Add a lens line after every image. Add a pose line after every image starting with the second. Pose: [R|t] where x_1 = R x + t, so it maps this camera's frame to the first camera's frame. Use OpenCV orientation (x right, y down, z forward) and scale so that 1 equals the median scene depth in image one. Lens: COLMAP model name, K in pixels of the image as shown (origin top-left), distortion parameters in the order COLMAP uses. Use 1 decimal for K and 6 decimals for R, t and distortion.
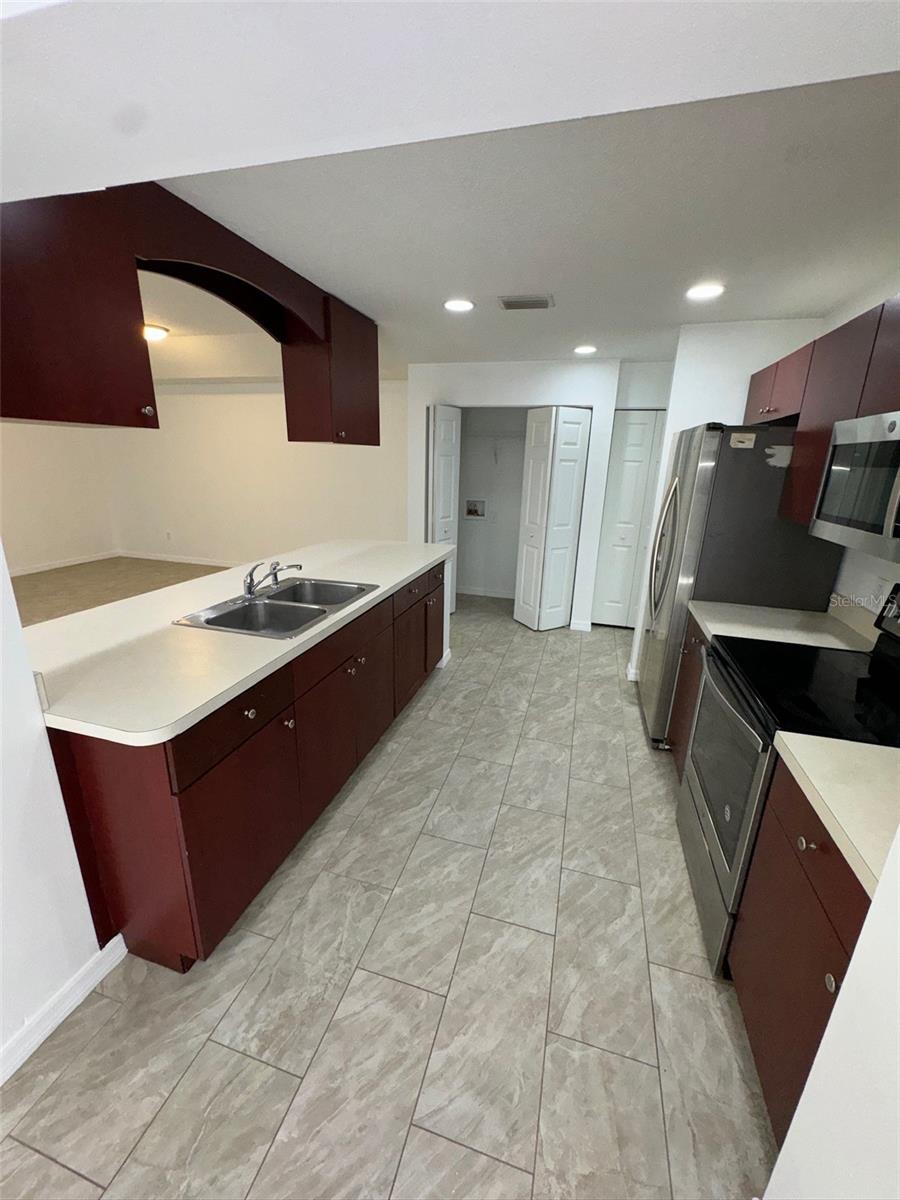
lens RADIAL K [[478.9, 0, 450.9], [0, 478.9, 602.7], [0, 0, 1]] dist [-0.001380, 0.001091]
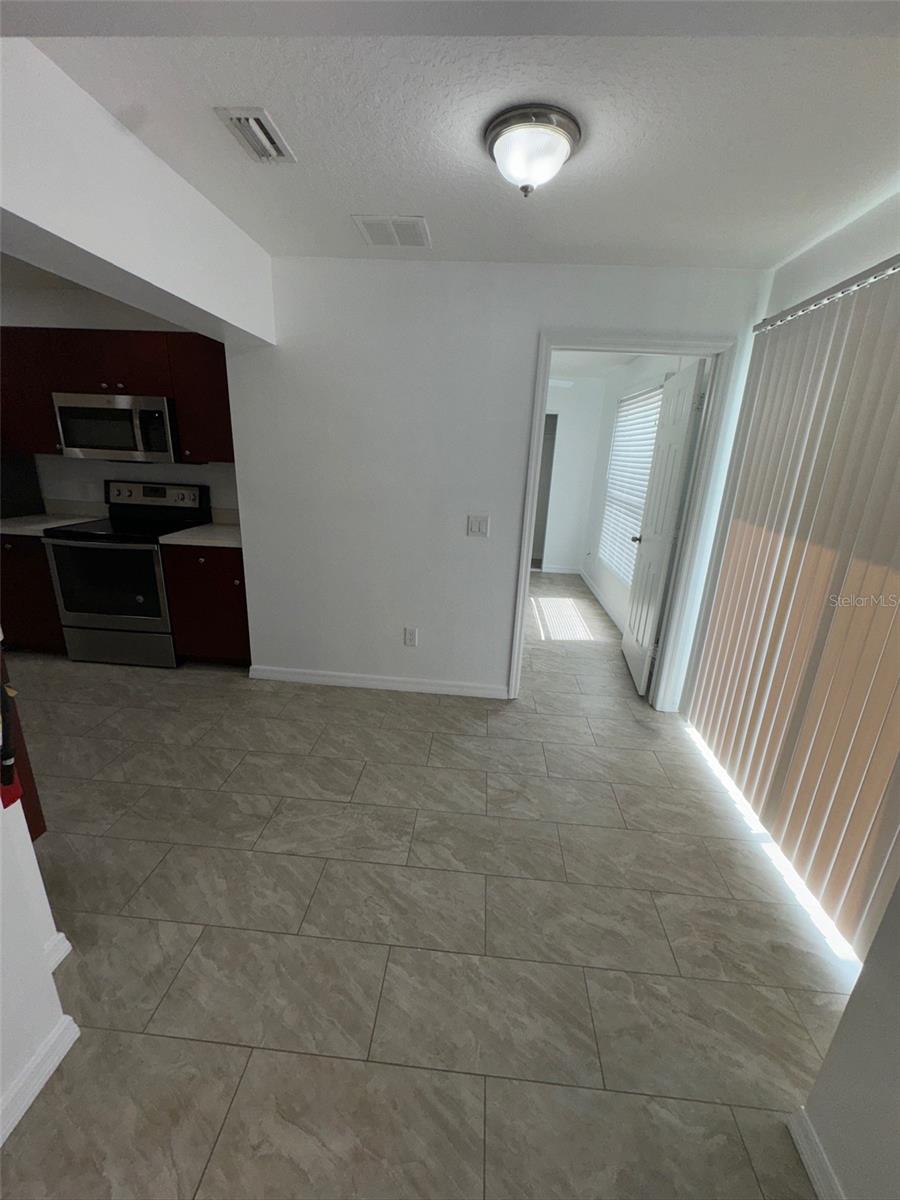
lens RADIAL K [[478.9, 0, 450.8], [0, 478.9, 601.2], [0, 0, 1]] dist [-0.001380, 0.001091]
pose [[-0.200242, -0.327713, 0.923313, -1.385675], [0.234178, 0.899076, 0.369897, 0.014287], [-0.951348, 0.290289, -0.103289, -0.018997]]
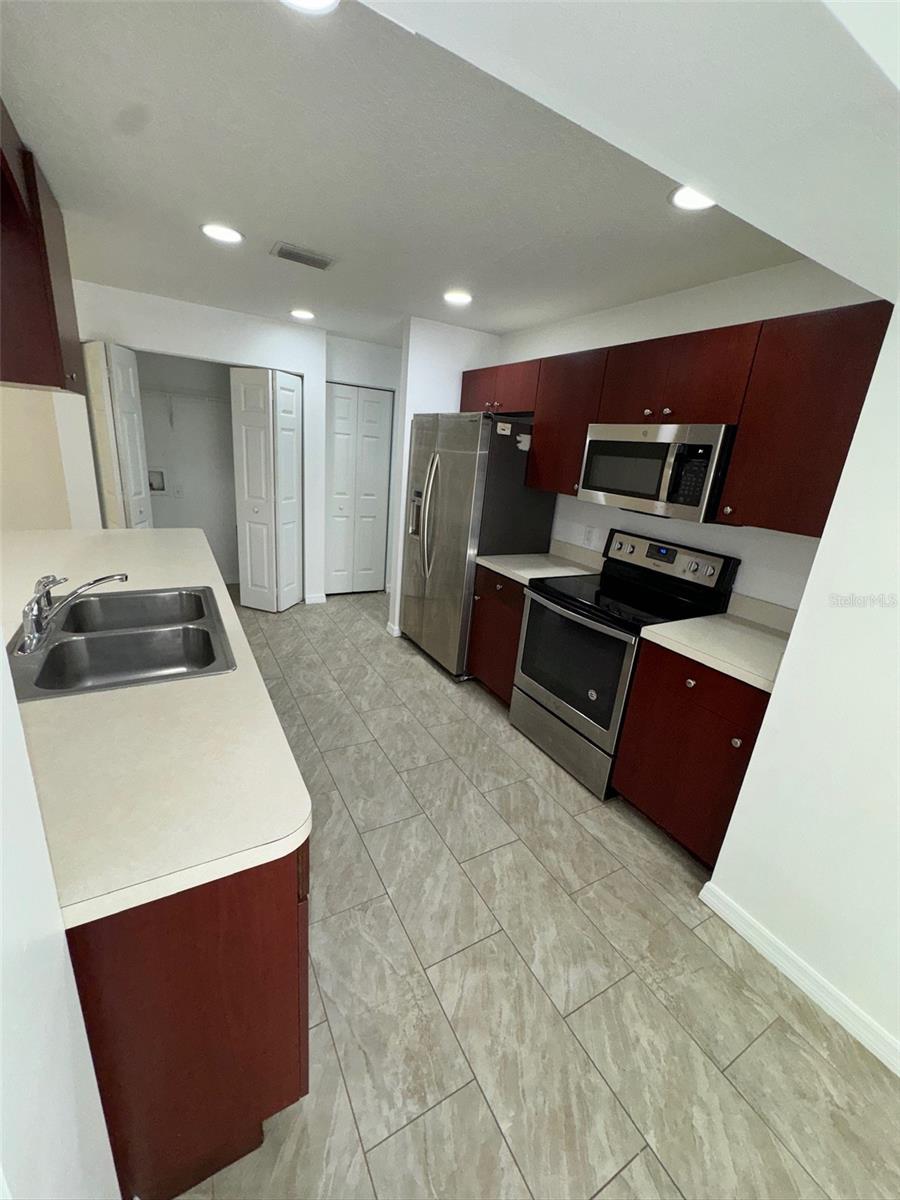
lens RADIAL K [[478.9, 0, 454.8], [0, 478.9, 603.0], [0, 0, 1]] dist [-0.001380, 0.001091]
pose [[0.693997, -0.189387, 0.694622, -0.616850], [0.143481, 0.981811, 0.124337, -0.071821], [-0.705536, 0.013376, 0.708548, 0.232967]]
